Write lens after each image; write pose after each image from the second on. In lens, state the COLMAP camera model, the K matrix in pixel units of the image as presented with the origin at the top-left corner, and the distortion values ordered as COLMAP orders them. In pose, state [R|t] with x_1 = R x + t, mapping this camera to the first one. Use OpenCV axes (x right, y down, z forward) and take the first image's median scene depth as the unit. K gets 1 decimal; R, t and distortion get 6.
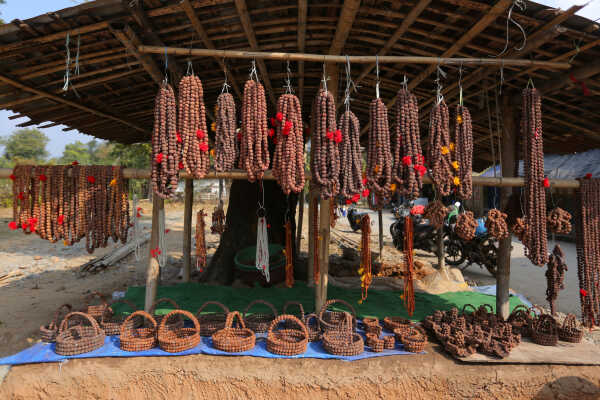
lens RADIAL K [[441.2, 0, 299.6], [0, 441.2, 193.5], [0, 0, 1]] dist [-0.025384, 0.006993]
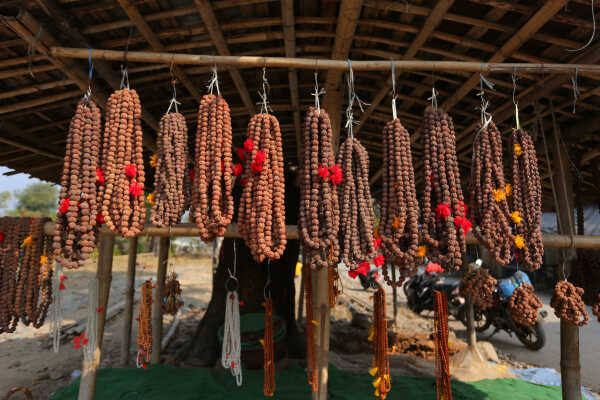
lens RADIAL K [[441.2, 0, 299.6], [0, 441.2, 193.5], [0, 0, 1]] dist [-0.025384, 0.006993]
pose [[0.999755, 0.000841, -0.022123, 0.045902], [-0.003529, 0.992552, -0.121771, -0.019435], [0.021856, 0.121819, 0.992312, 0.338372]]
